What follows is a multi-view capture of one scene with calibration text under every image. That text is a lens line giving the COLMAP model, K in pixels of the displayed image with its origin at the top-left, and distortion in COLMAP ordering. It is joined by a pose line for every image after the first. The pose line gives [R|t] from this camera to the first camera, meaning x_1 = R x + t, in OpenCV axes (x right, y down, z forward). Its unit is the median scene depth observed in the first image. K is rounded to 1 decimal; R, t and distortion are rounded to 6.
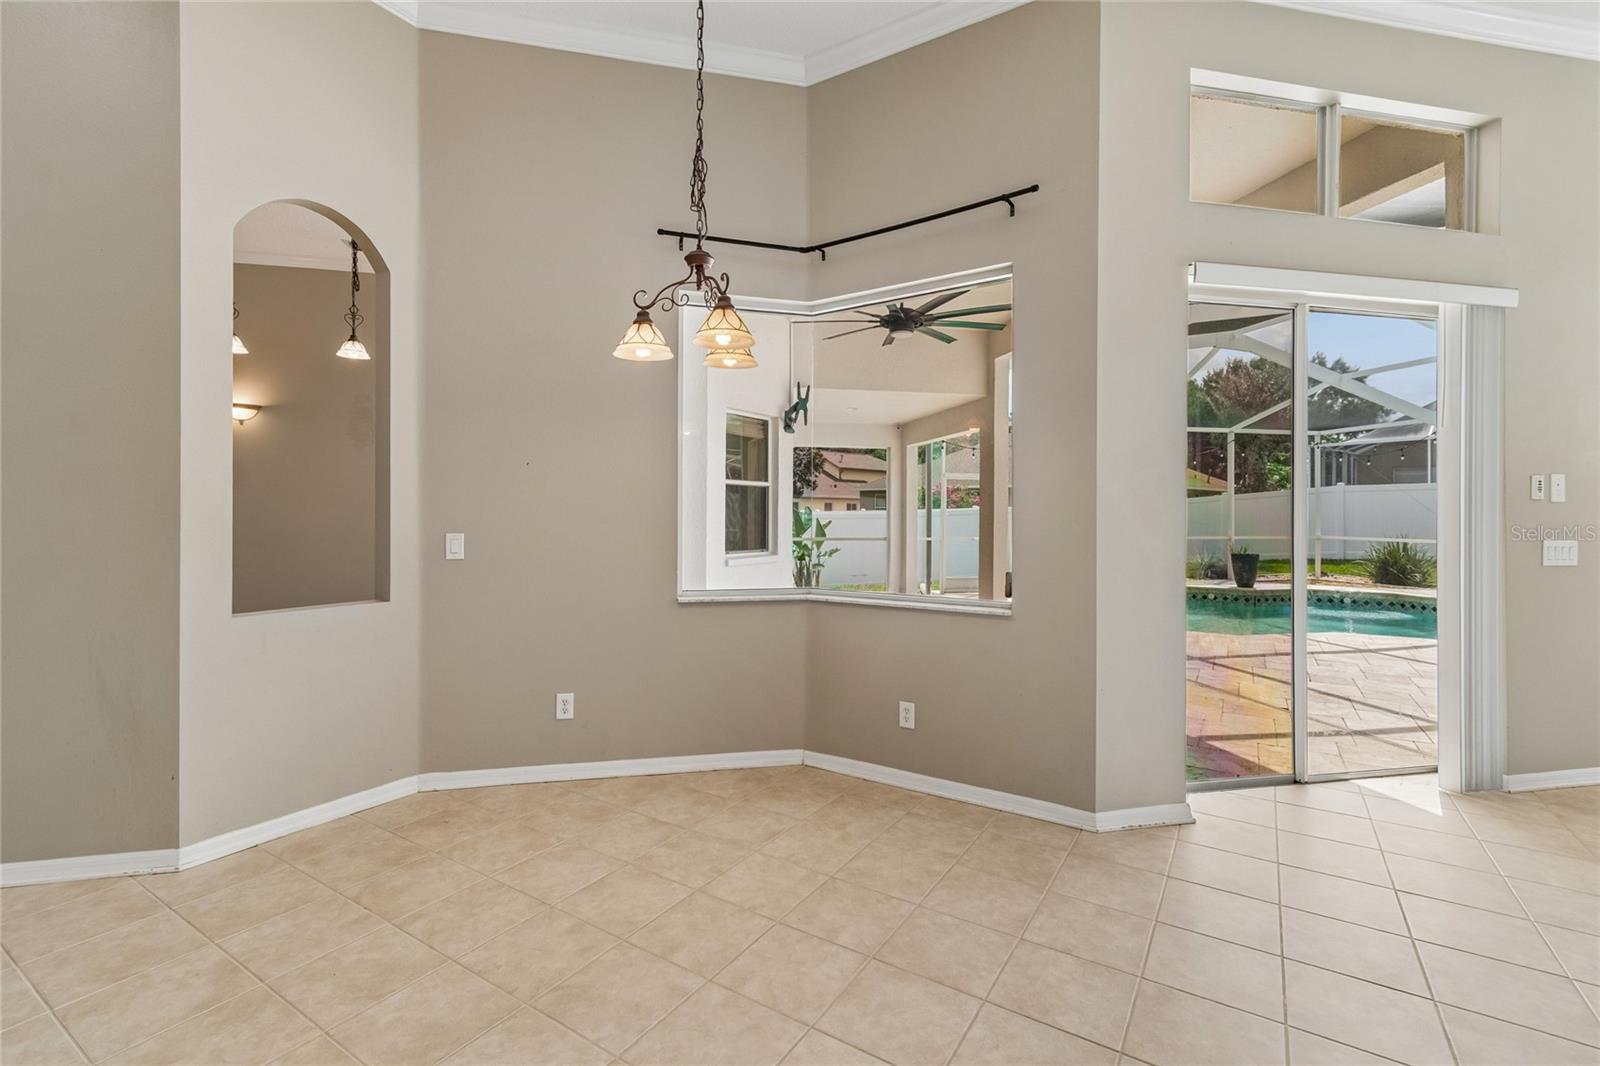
lens RADIAL K [[712.0, 0, 795.0], [0, 712.0, 515.4], [0, 0, 1]] dist [0.002944, -0.001298]
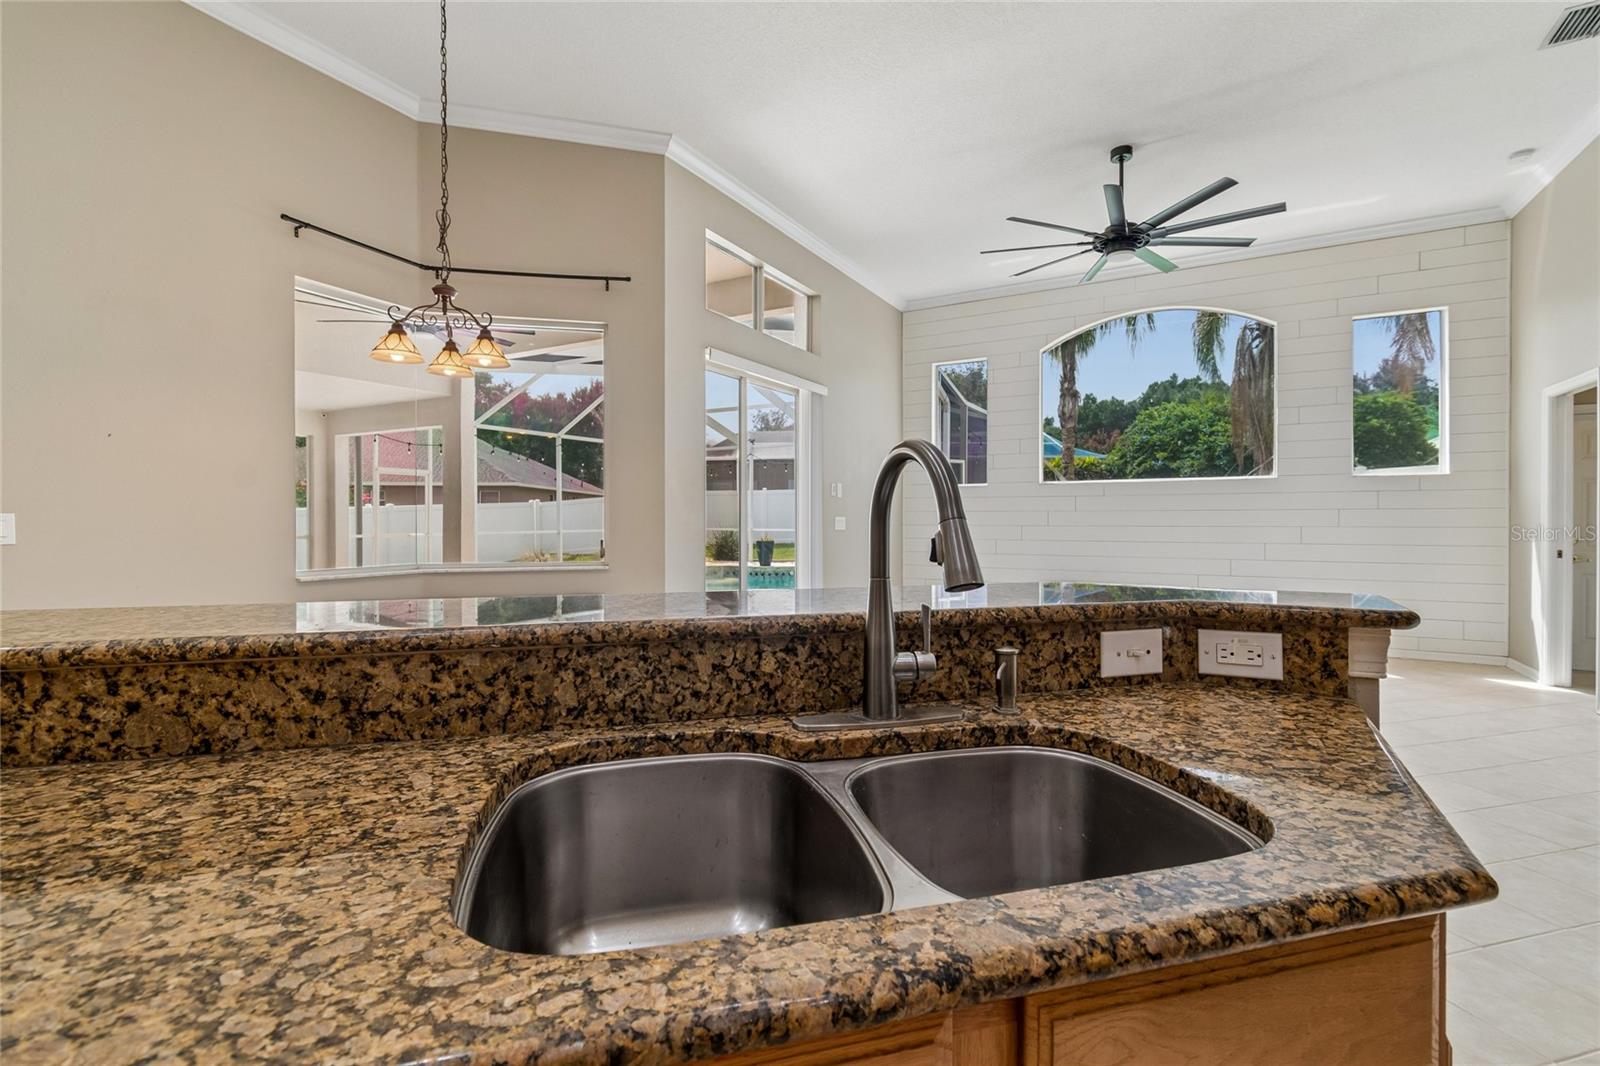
lens RADIAL K [[712.0, 0, 803.3], [0, 712.0, 517.7], [0, 0, 1]] dist [0.002944, -0.001298]
pose [[0.665230, -0.004926, 0.746622, -0.202815], [0.004935, 0.999985, 0.002201, 0.014020], [-0.746622, 0.002220, 0.665245, -0.099476]]
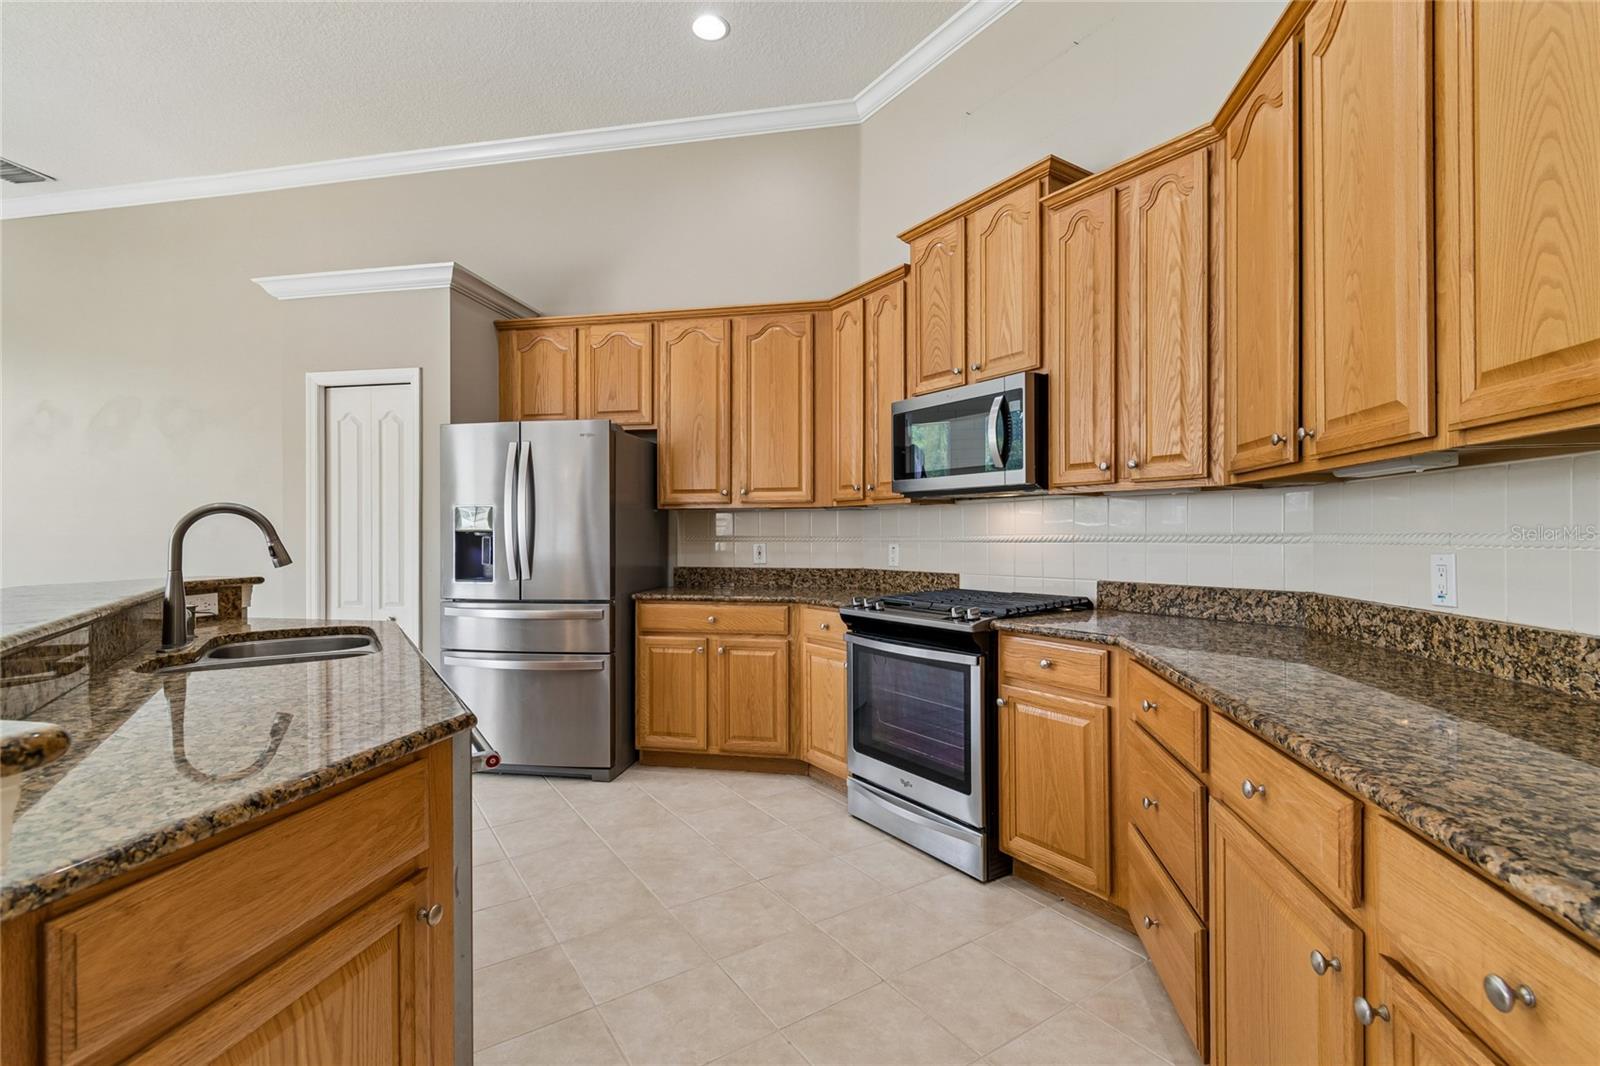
lens RADIAL K [[712.0, 0, 810.6], [0, 712.0, 532.2], [0, 0, 1]] dist [0.002944, -0.001298]
pose [[-0.922473, -0.003439, 0.386046, -0.388045], [-0.003960, 0.999992, -0.000554, 0.011311], [-0.386041, -0.002040, -0.922479, 0.112011]]
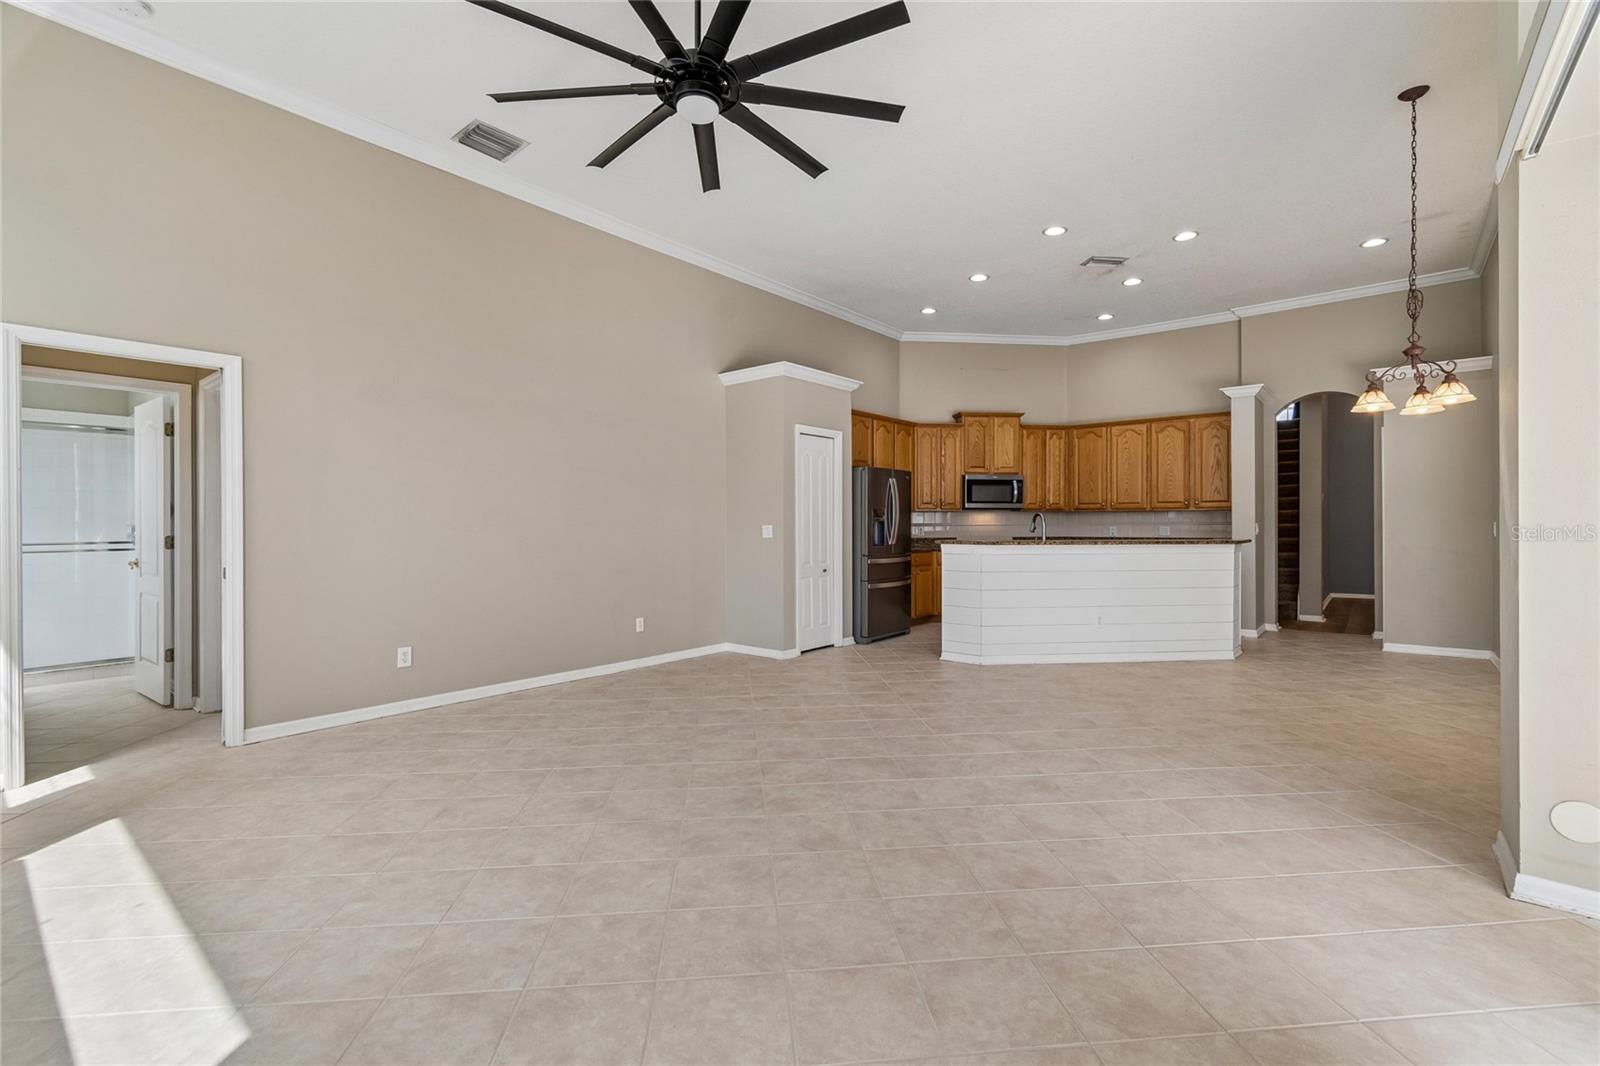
lens RADIAL K [[712.0, 0, 802.2], [0, 712.0, 521.9], [0, 0, 1]] dist [0.002944, -0.001298]
pose [[-0.777202, -0.006061, -0.629222, 0.604469], [-0.005471, 0.999981, -0.002875, 0.015364], [0.629227, 0.001208, -0.777220, 0.416031]]
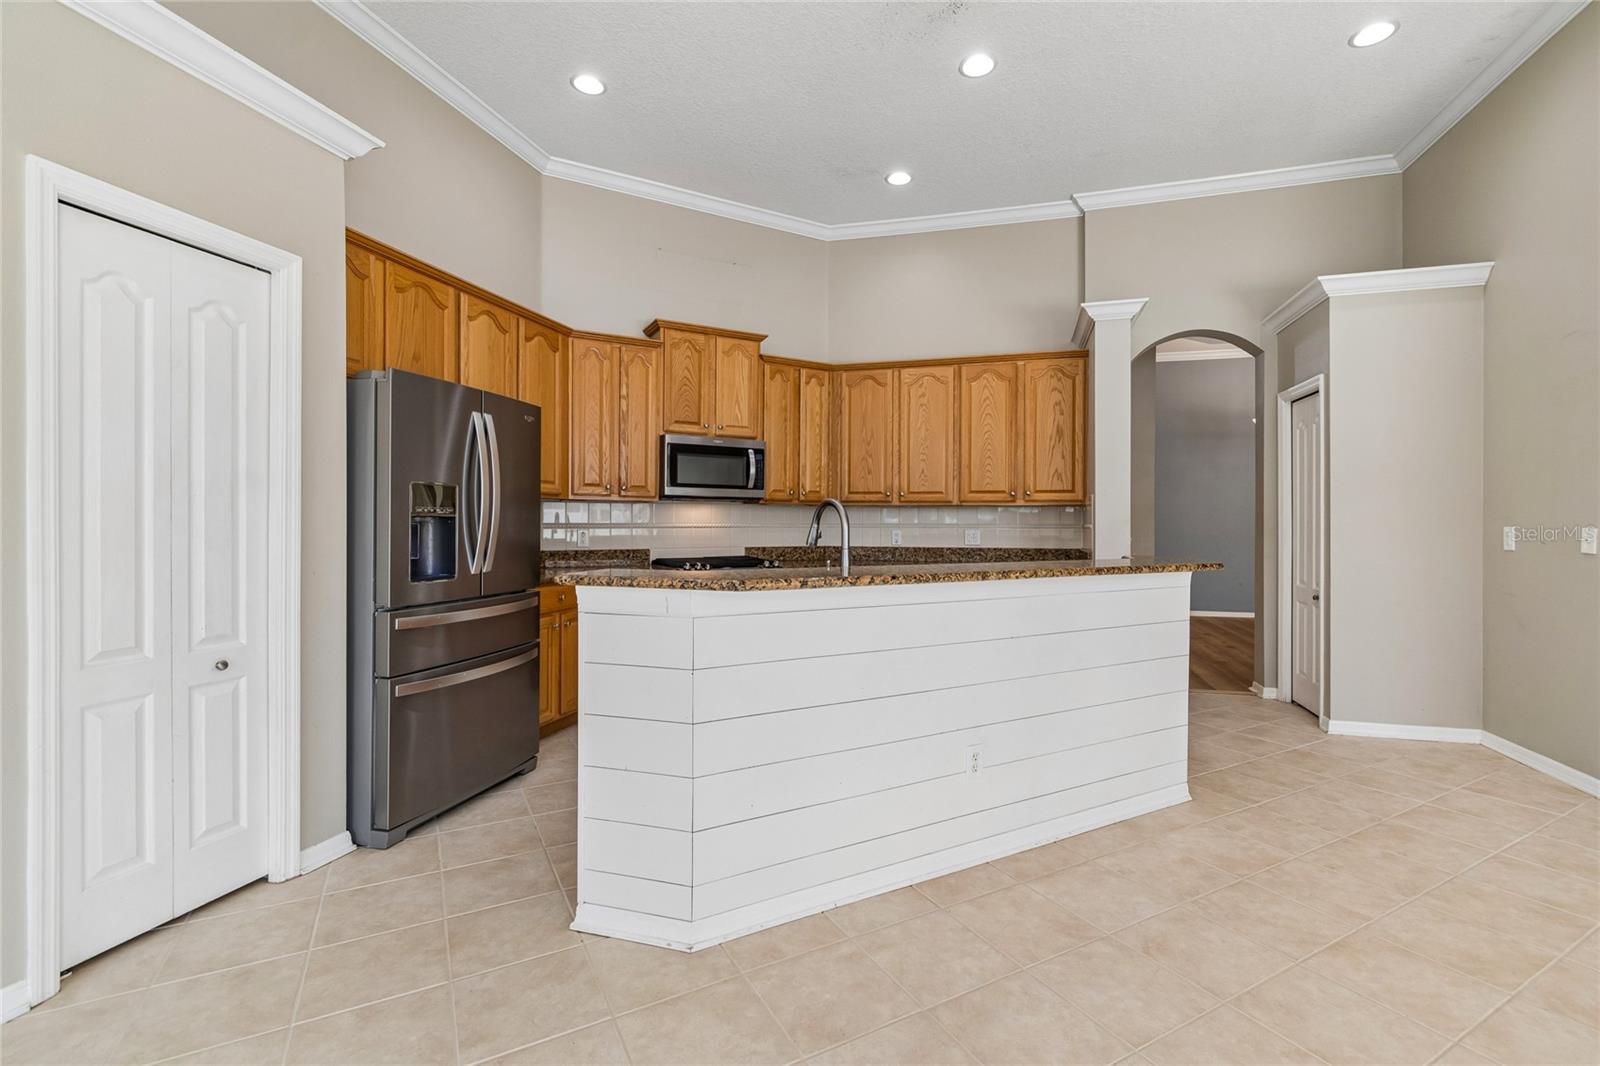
lens RADIAL K [[712.0, 0, 804.8], [0, 712.0, 526.6], [0, 0, 1]] dist [0.002944, -0.001298]
pose [[-0.469778, -0.005875, -0.882765, 0.193246], [-0.009578, 0.999953, -0.001558, 0.015275], [0.882733, 0.007723, -0.469812, 0.107372]]
